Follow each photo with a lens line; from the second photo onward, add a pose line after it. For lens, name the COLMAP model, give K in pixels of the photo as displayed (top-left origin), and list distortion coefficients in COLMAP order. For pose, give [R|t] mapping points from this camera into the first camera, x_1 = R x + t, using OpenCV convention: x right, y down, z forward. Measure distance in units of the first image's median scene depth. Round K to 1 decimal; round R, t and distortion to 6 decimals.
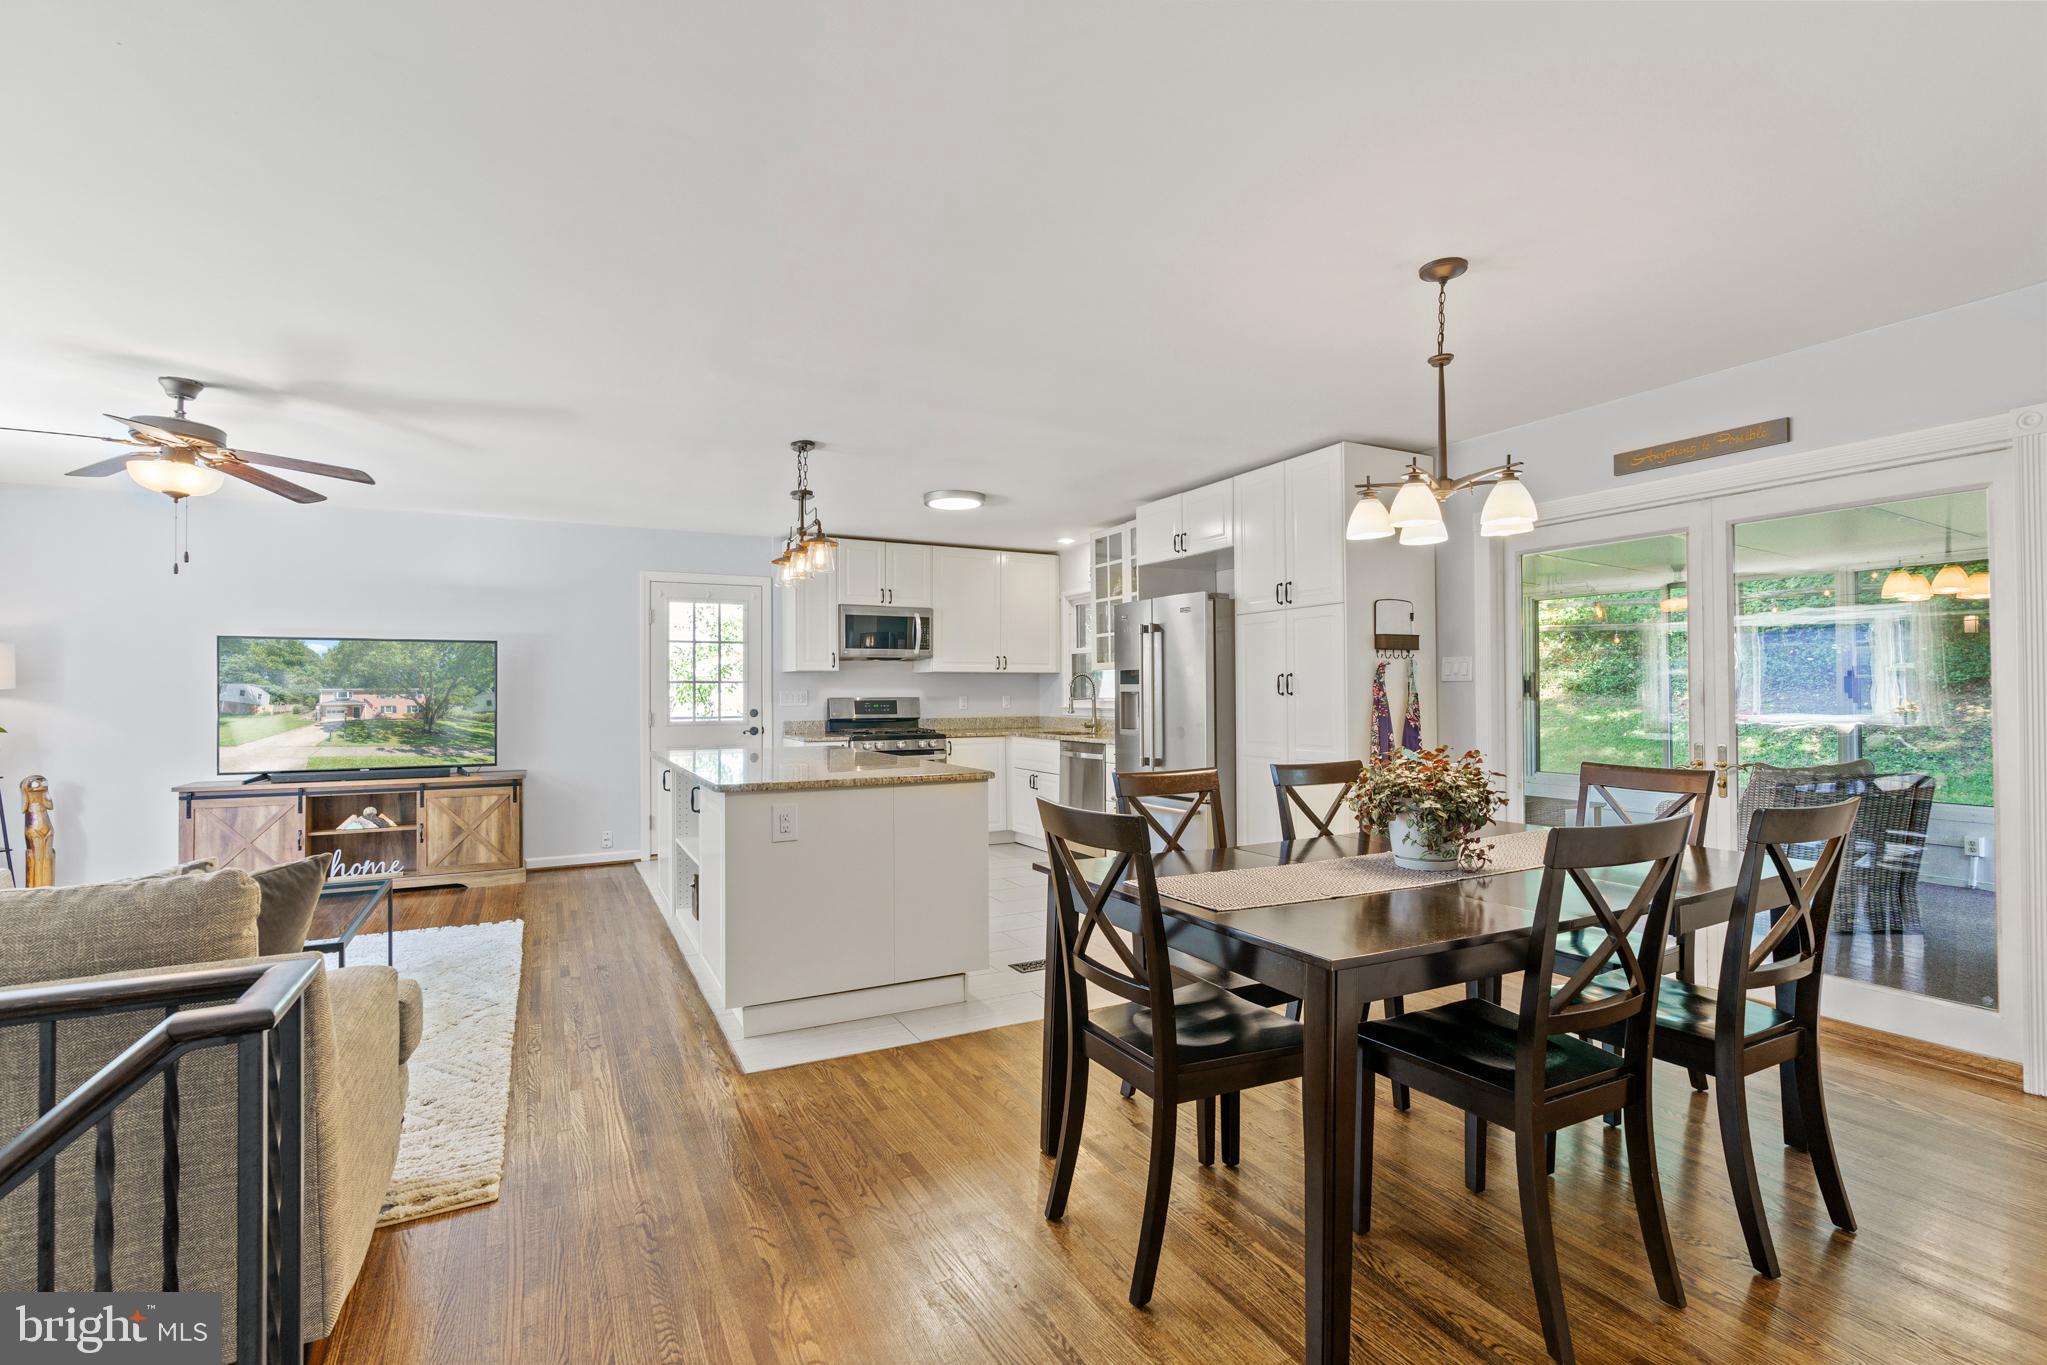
lens RADIAL K [[926.5, 0, 1024.3], [0, 926.5, 678.2], [0, 0, 1]] dist [-0.002003, 0.001087]
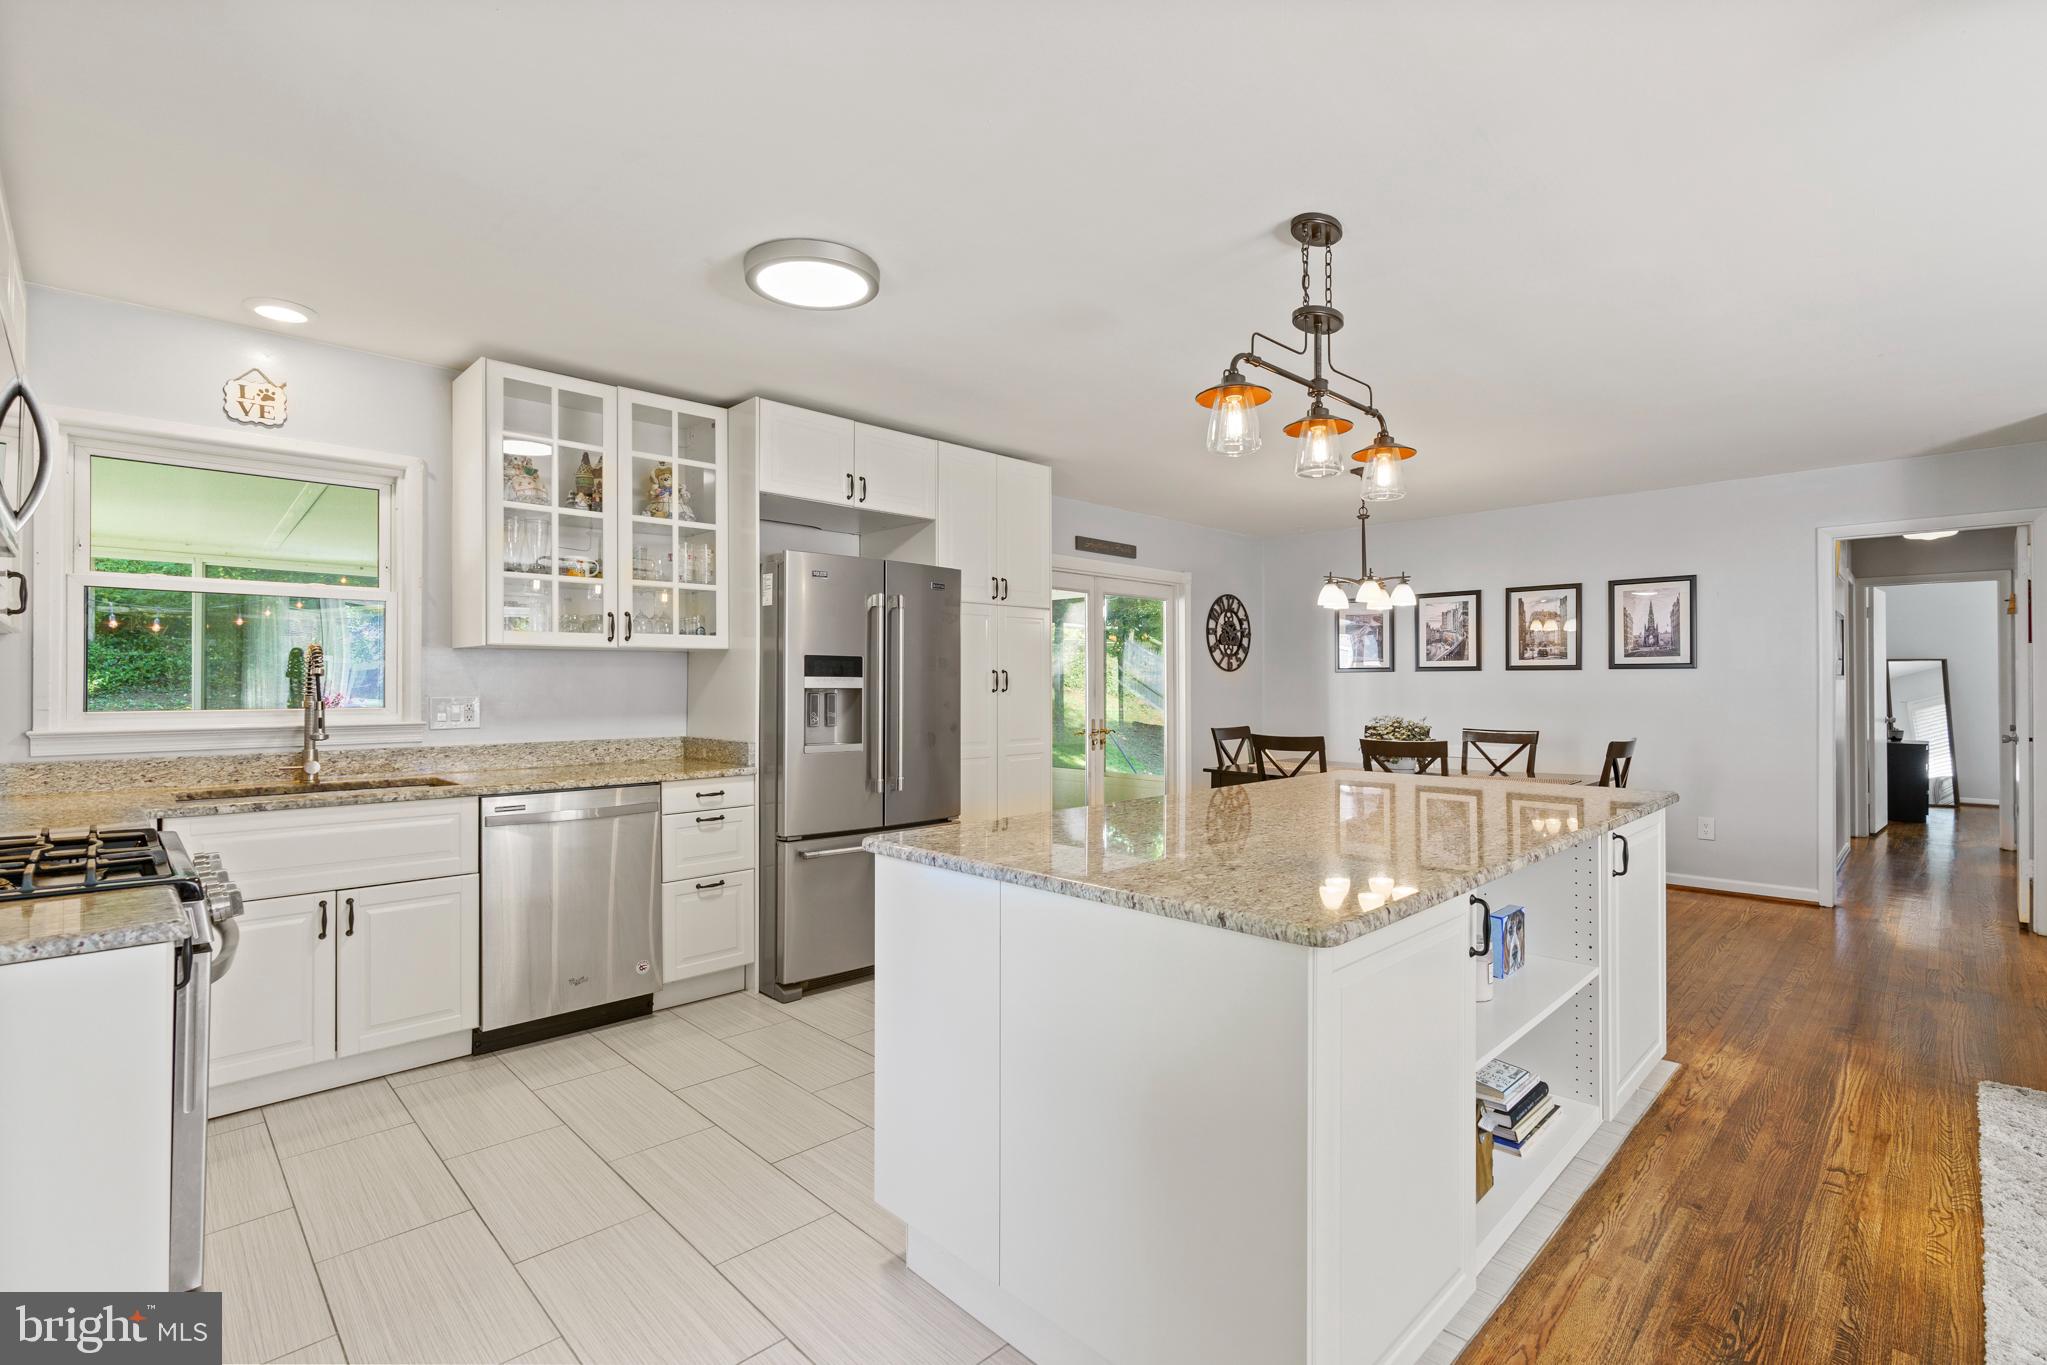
lens RADIAL K [[925.2, 0, 1029.1], [0, 925.2, 678.7], [0, 0, 1]] dist [-0.005492, 0.000640]
pose [[-0.292720, 0.014084, 0.956094, -0.537961], [-0.011447, 0.999768, -0.018232, 0.017413], [-0.956130, -0.016282, -0.292491, 1.007361]]
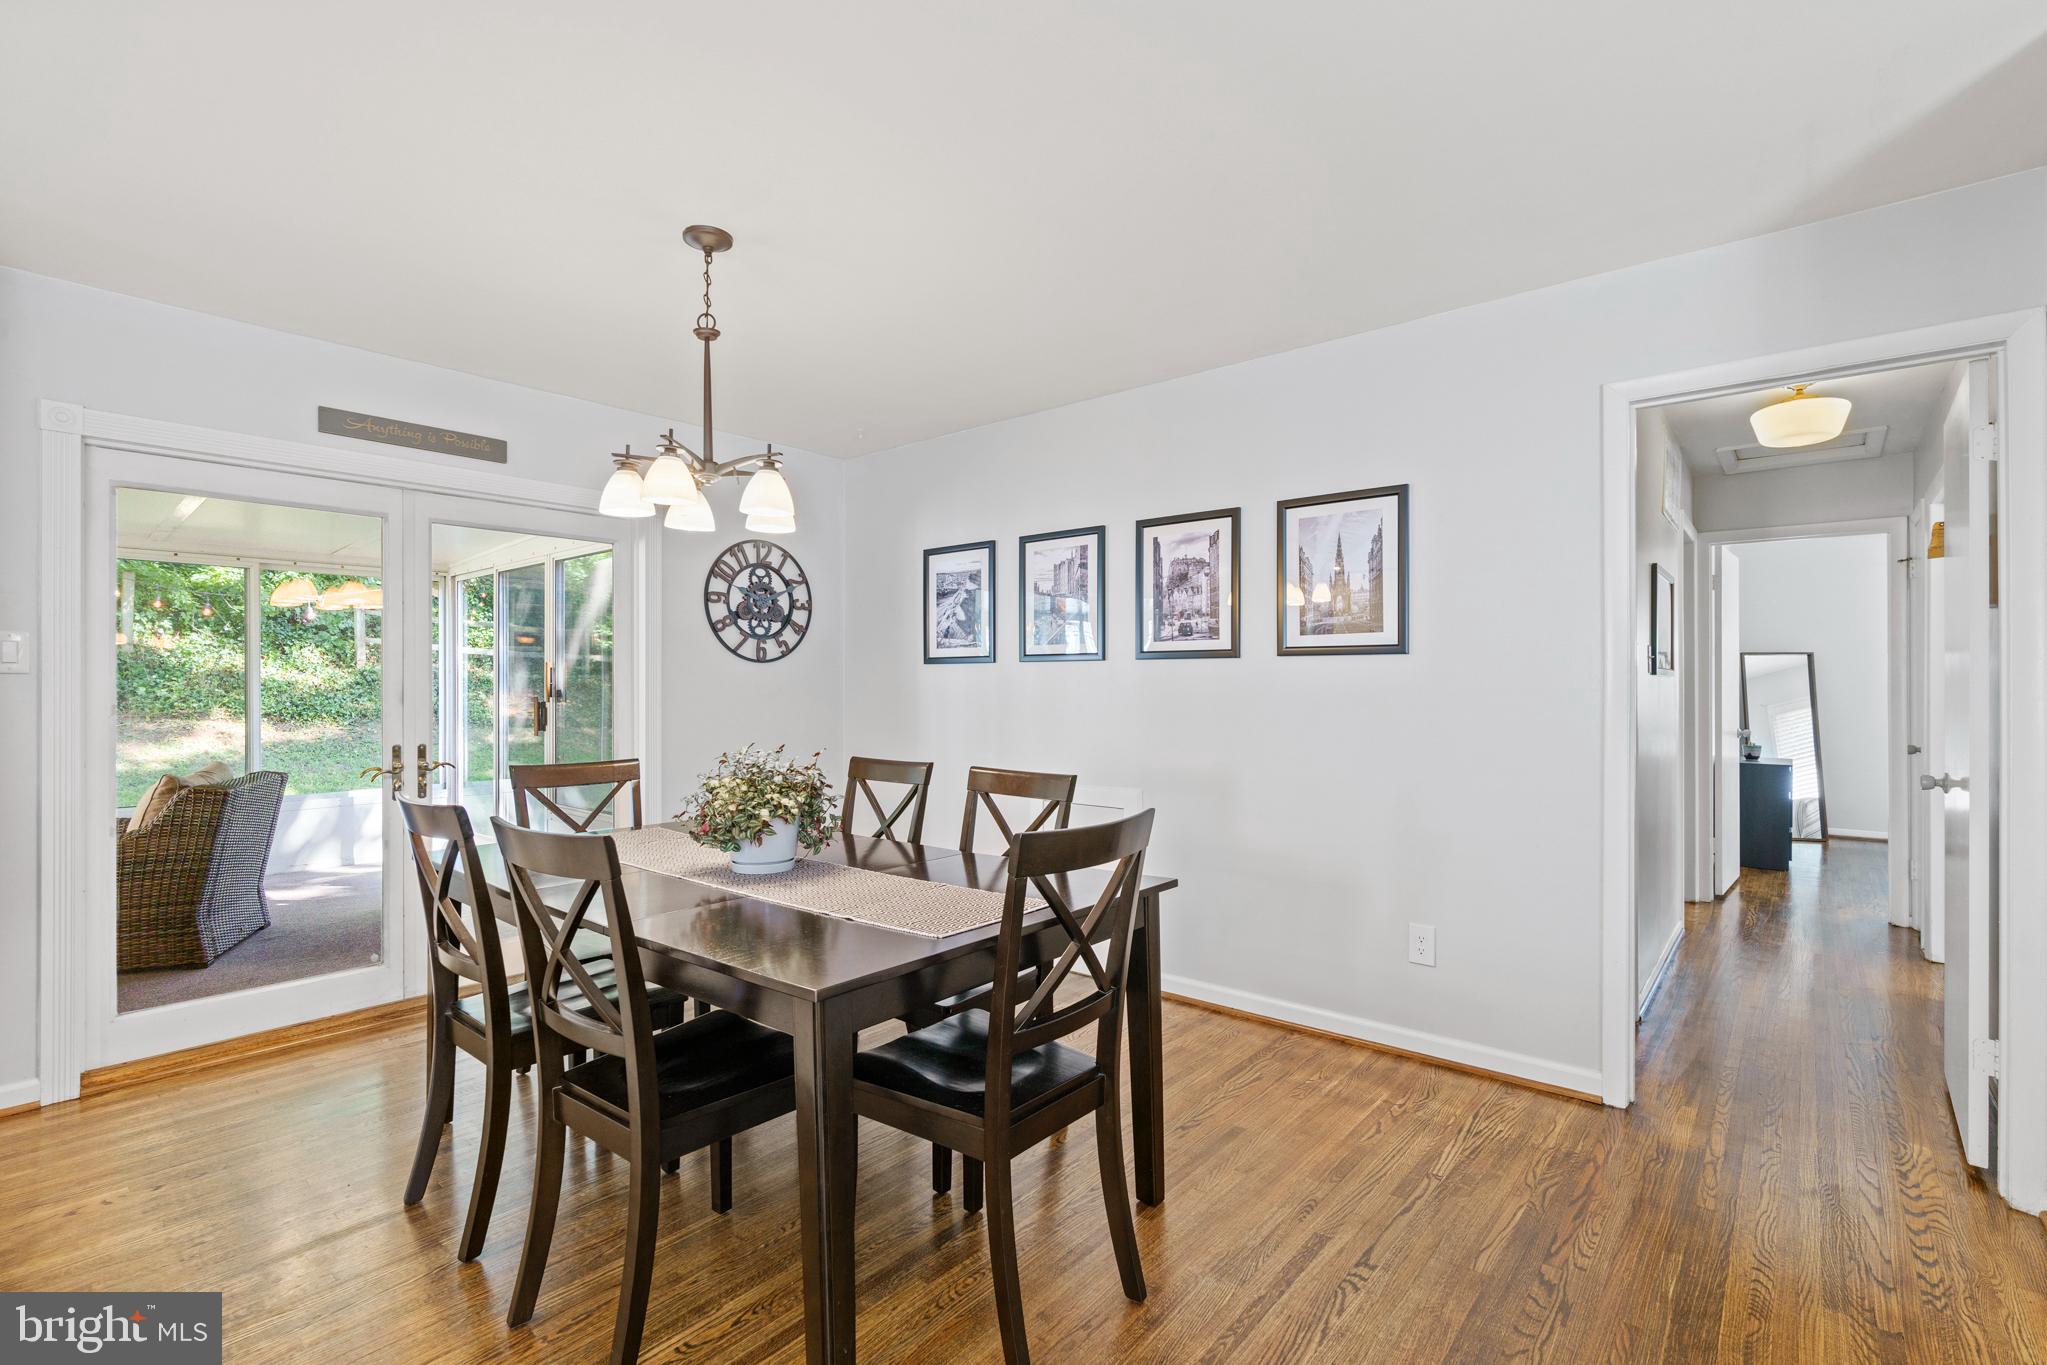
lens RADIAL K [[924.2, 0, 1030.4], [0, 924.2, 683.6], [0, 0, 1]] dist [-0.006886, 0.000346]
pose [[-0.372217, 0.009124, 0.928101, -0.239601], [-0.010542, 0.999846, -0.014057, 0.008355], [-0.928086, -0.015016, -0.372064, 0.469371]]
